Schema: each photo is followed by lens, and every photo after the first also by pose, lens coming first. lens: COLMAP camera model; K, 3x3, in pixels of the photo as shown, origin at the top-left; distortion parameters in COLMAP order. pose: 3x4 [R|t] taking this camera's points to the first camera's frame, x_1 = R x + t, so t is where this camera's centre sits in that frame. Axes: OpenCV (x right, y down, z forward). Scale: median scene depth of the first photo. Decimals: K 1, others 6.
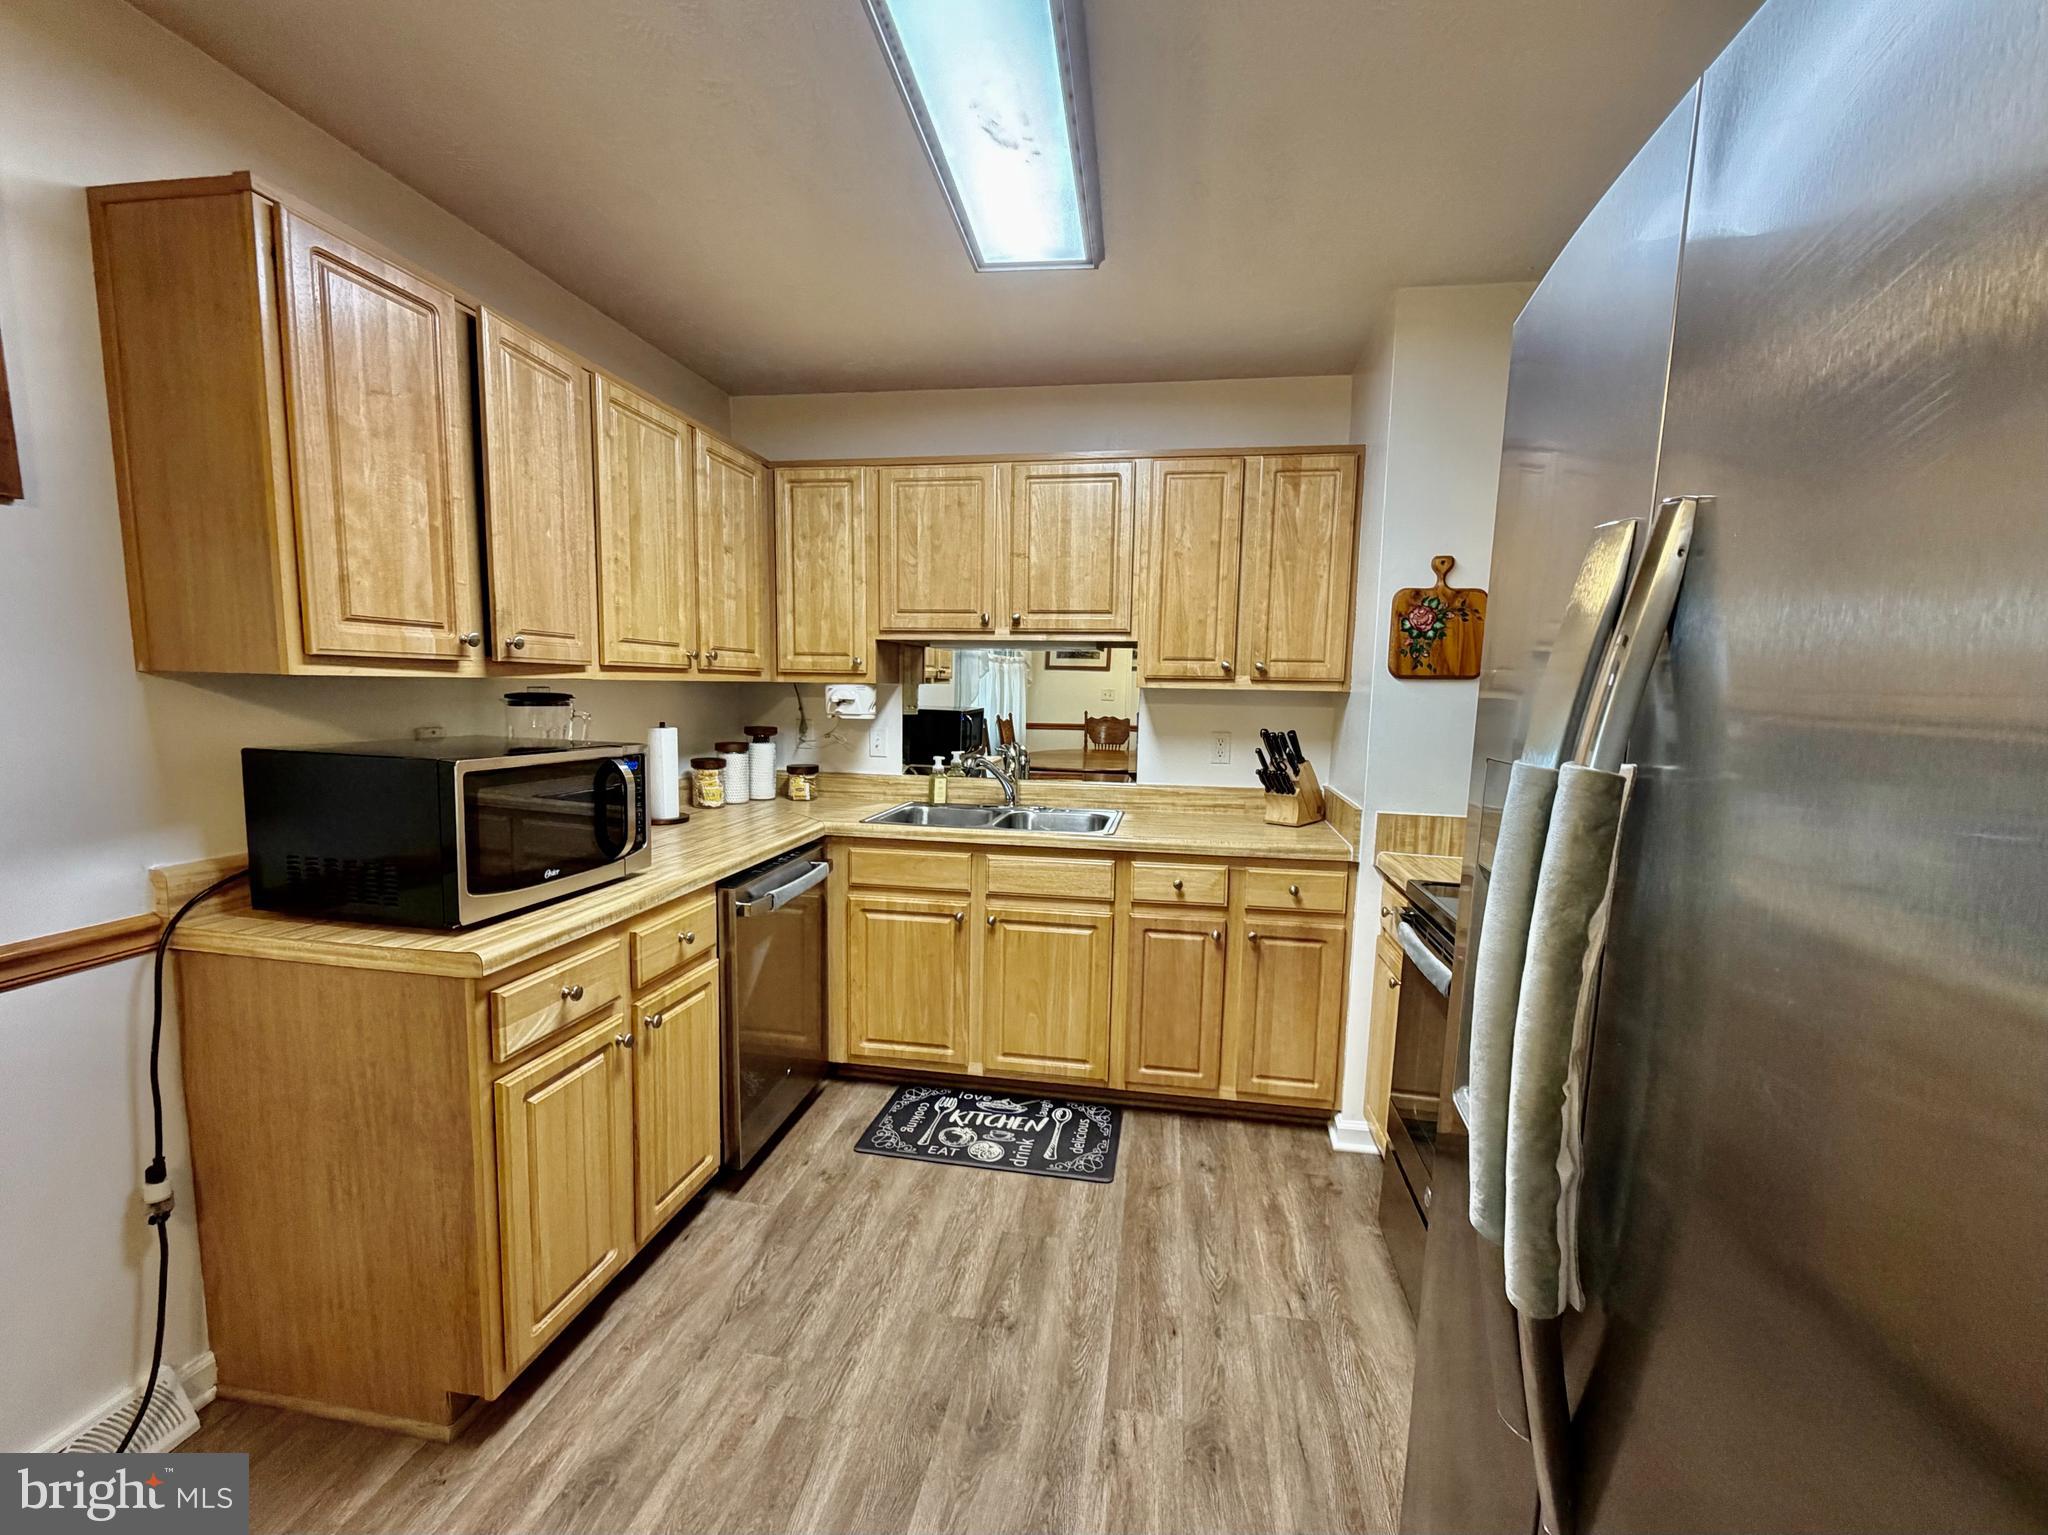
lens RADIAL K [[869.3, 0, 1022.7], [0, 869.3, 786.4], [0, 0, 1]] dist [0.000260, 0.000504]
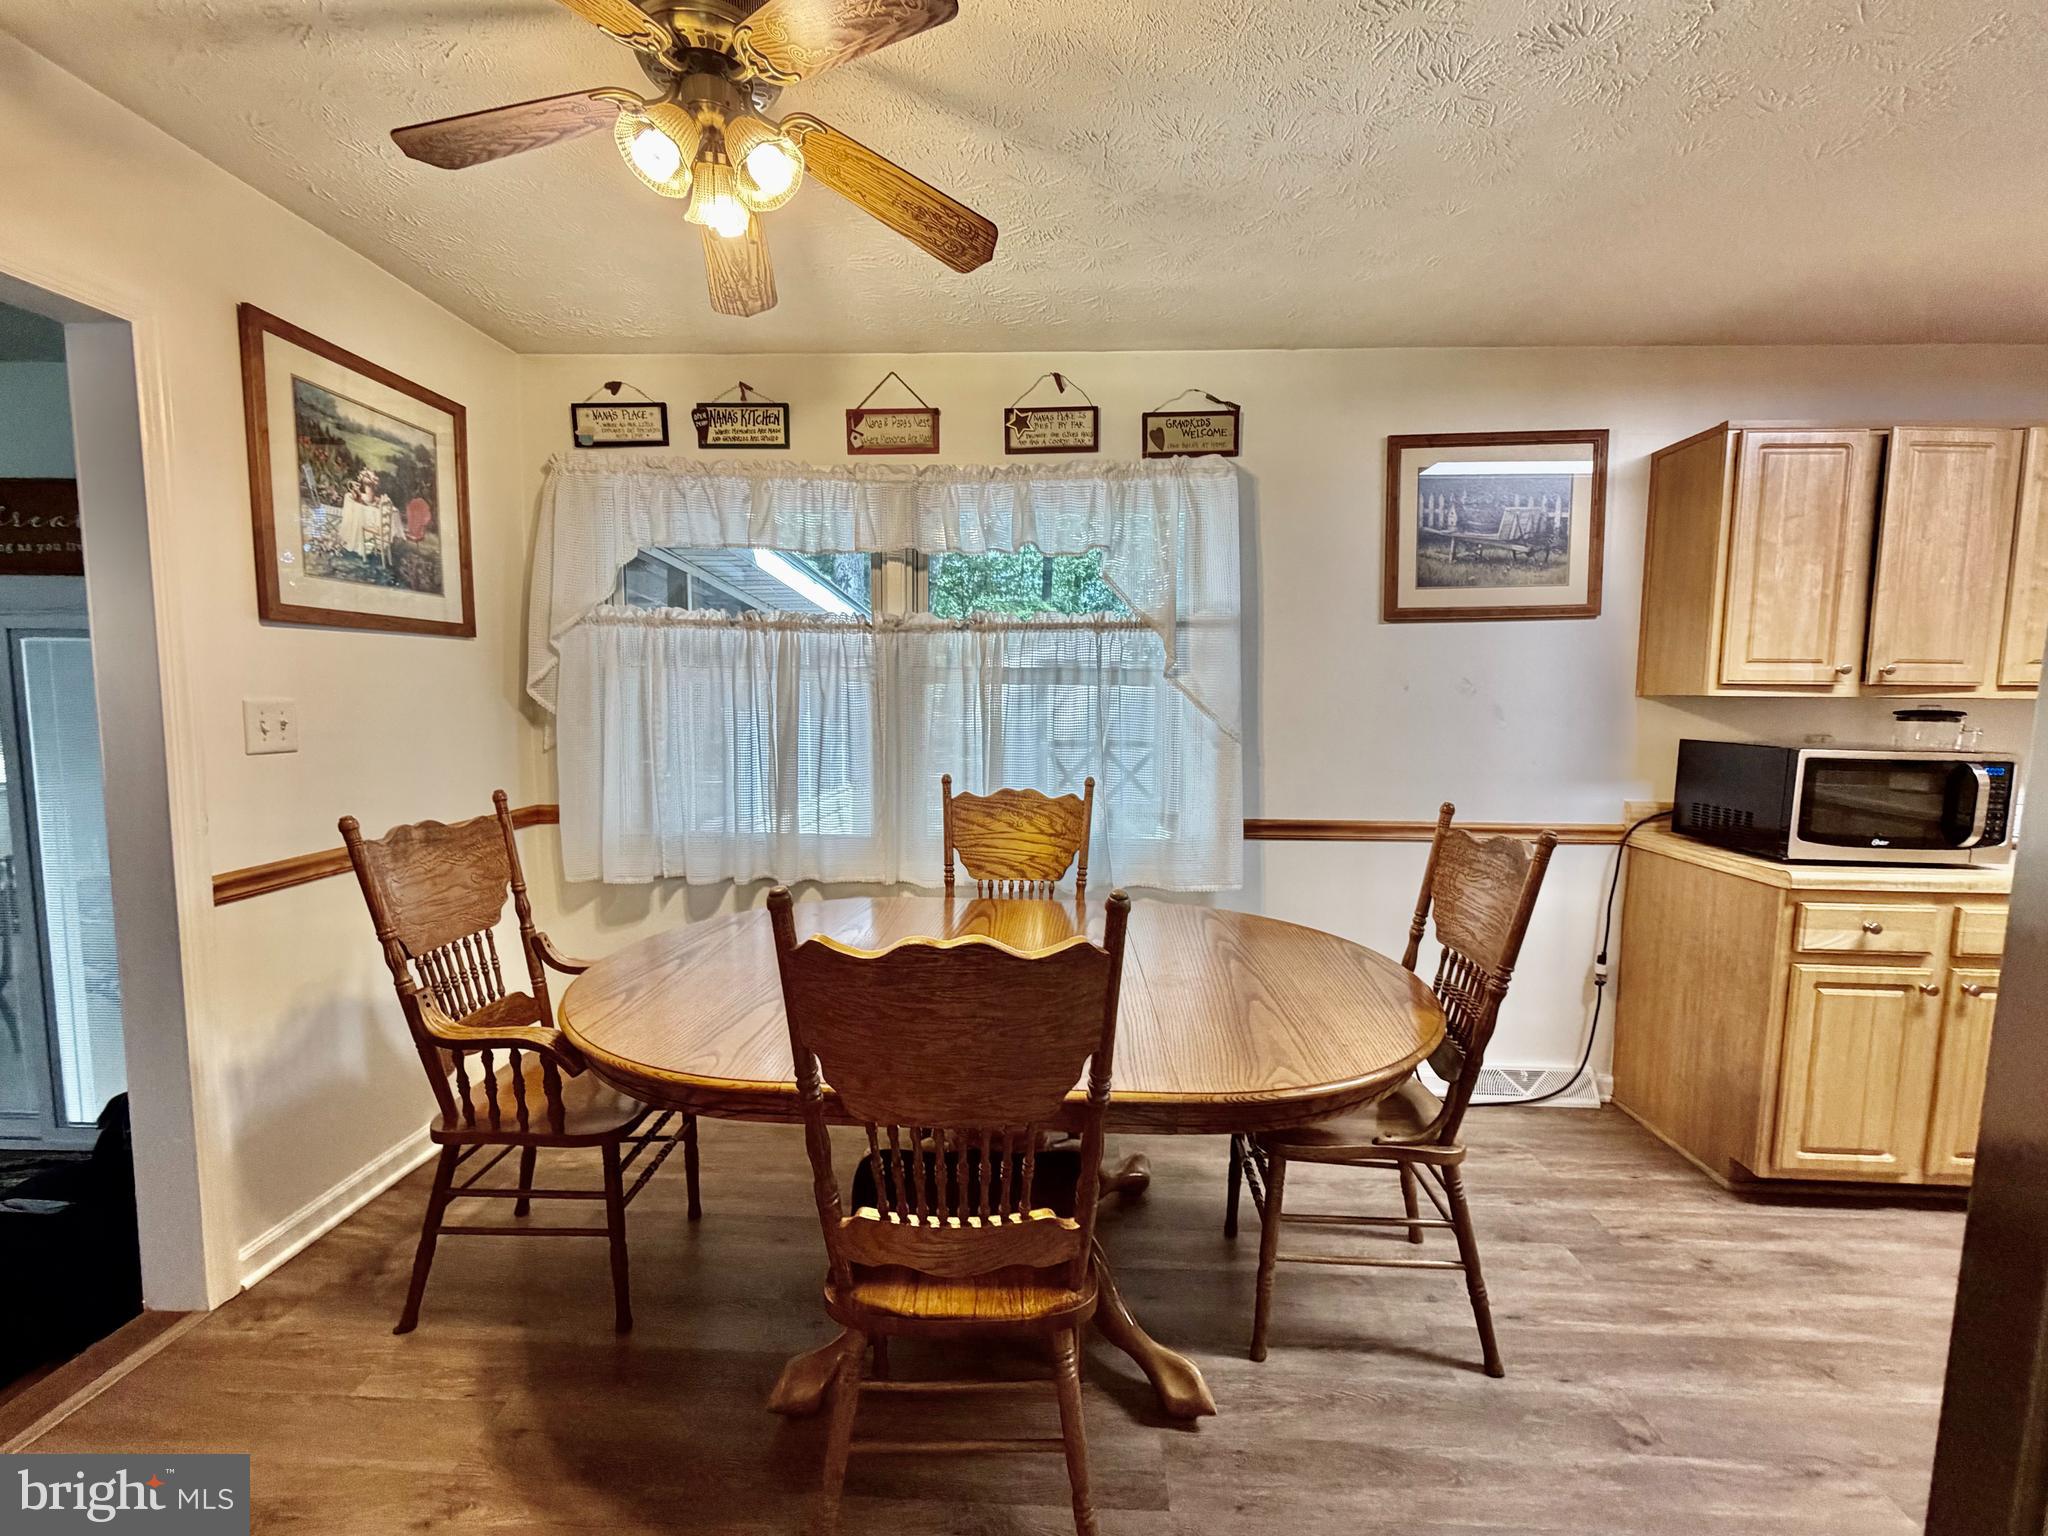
lens RADIAL K [[831.7, 0, 1032.2], [0, 831.7, 772.1], [0, 0, 1]] dist [0.000464, -0.000070]
pose [[0.123609, 0.069073, -0.989924, 0.391682], [-0.121856, 0.991081, 0.053938, 0.059327], [0.984821, 0.113961, 0.130924, -0.321745]]
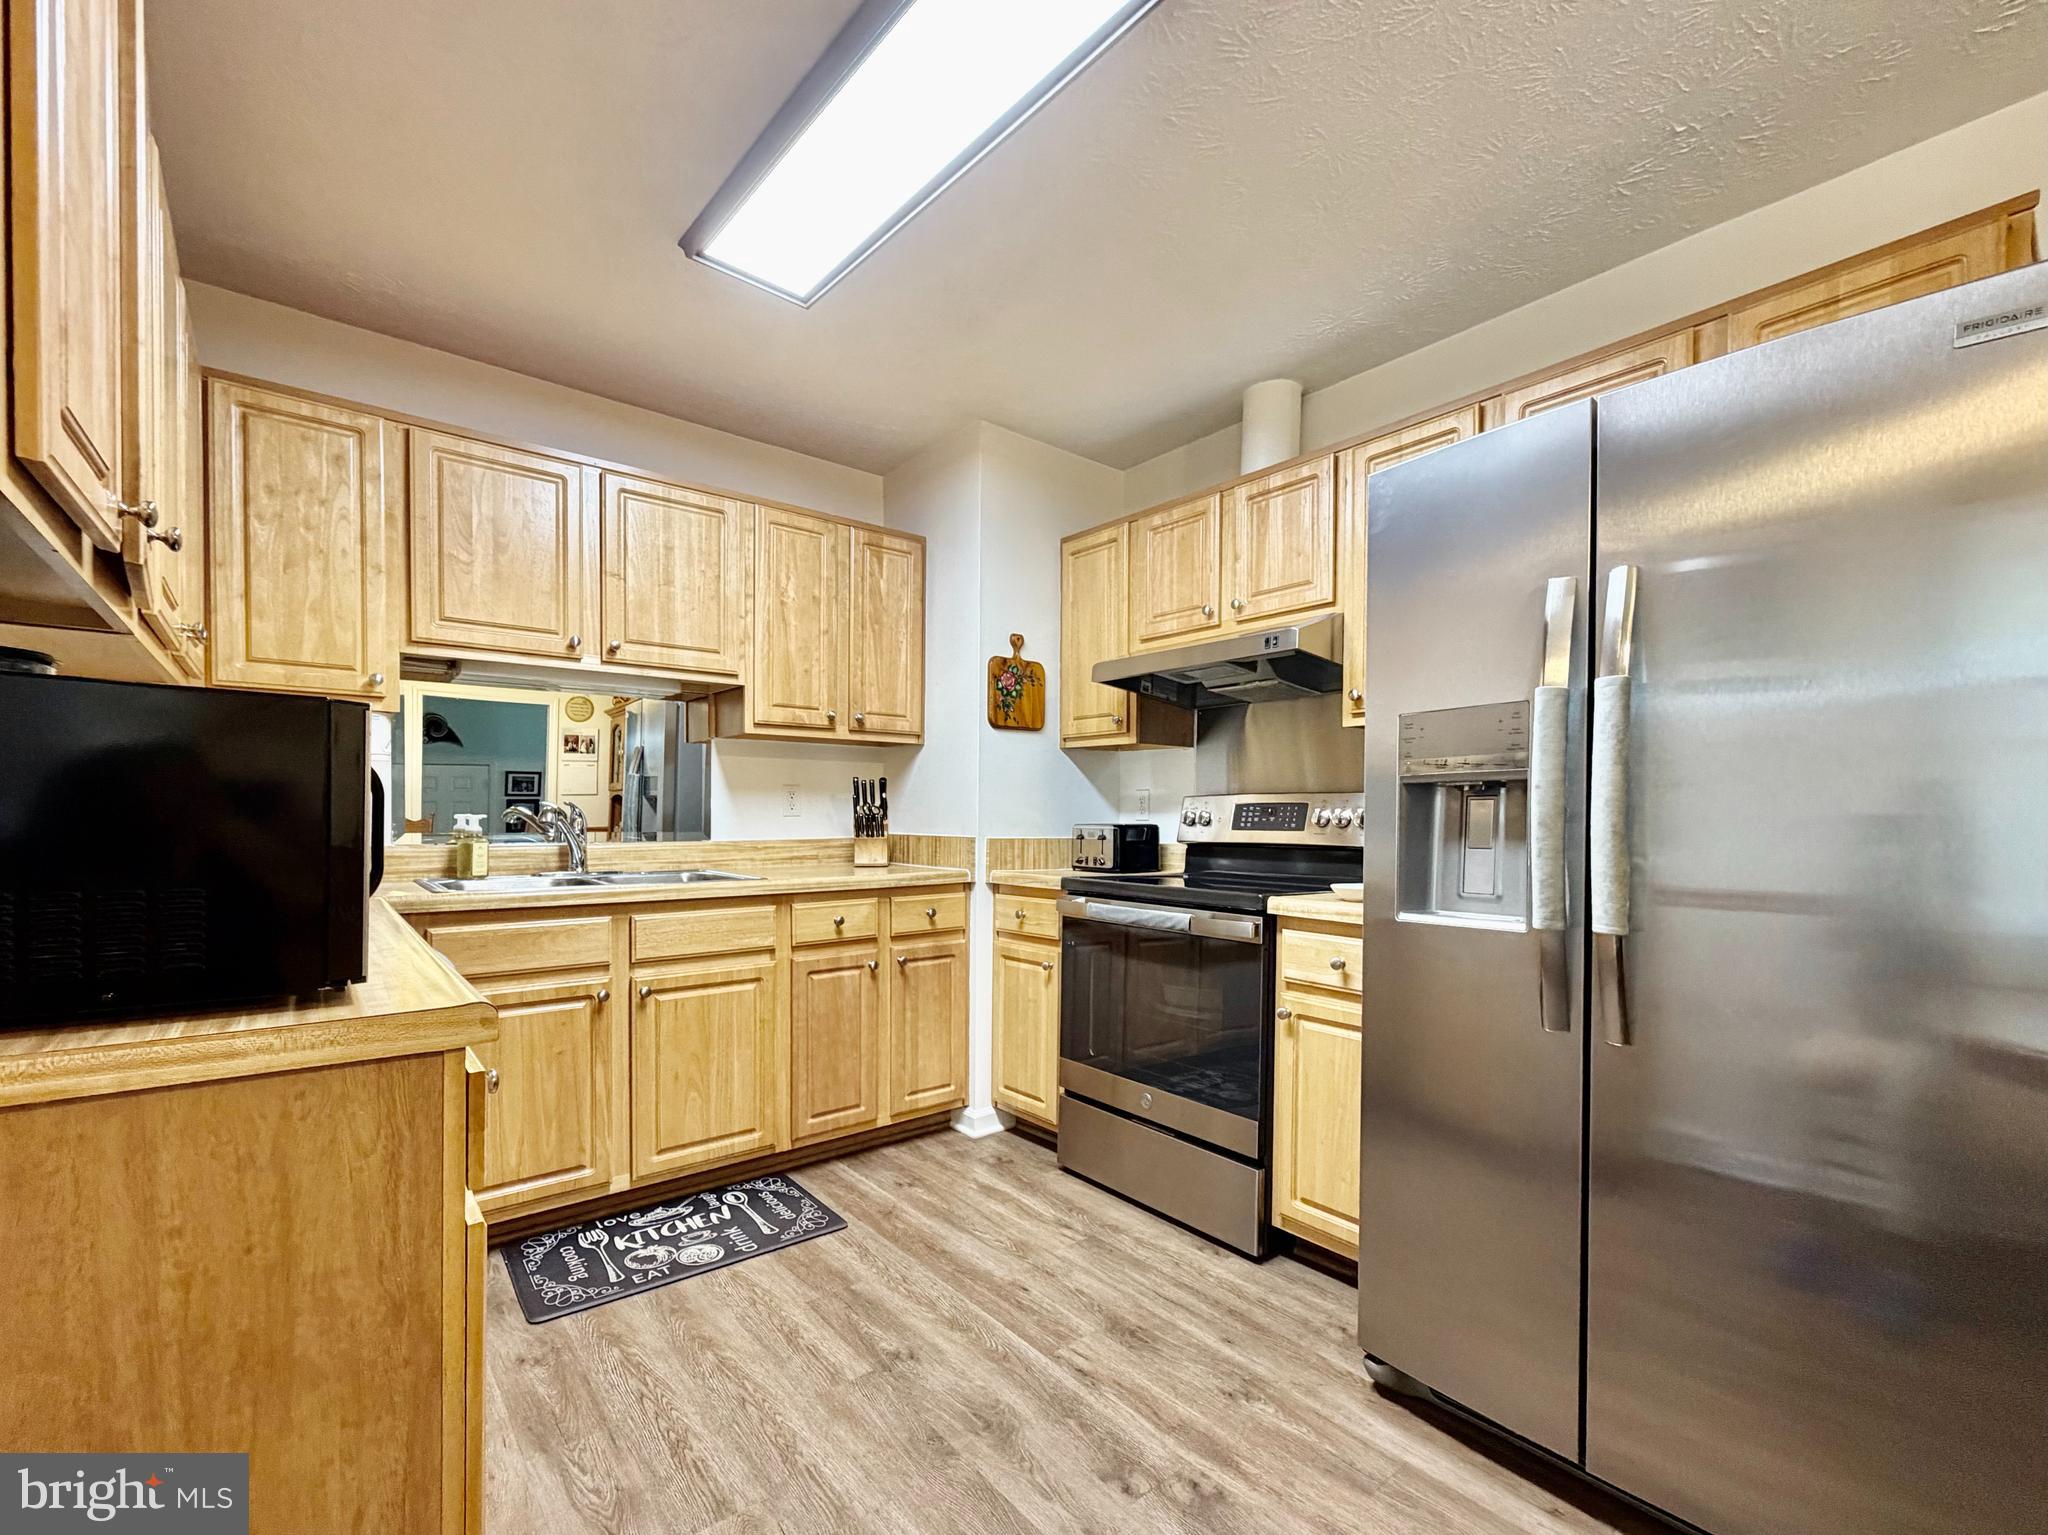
lens RADIAL K [[881.9, 0, 1028.3], [0, 881.9, 827.5], [0, 0, 1]] dist [0.000441, 0.000029]
pose [[0.655657, -0.028440, 0.754523, -0.490927], [0.093268, 0.994688, -0.043554, 0.076206], [-0.749276, 0.098929, 0.654827, 0.163223]]
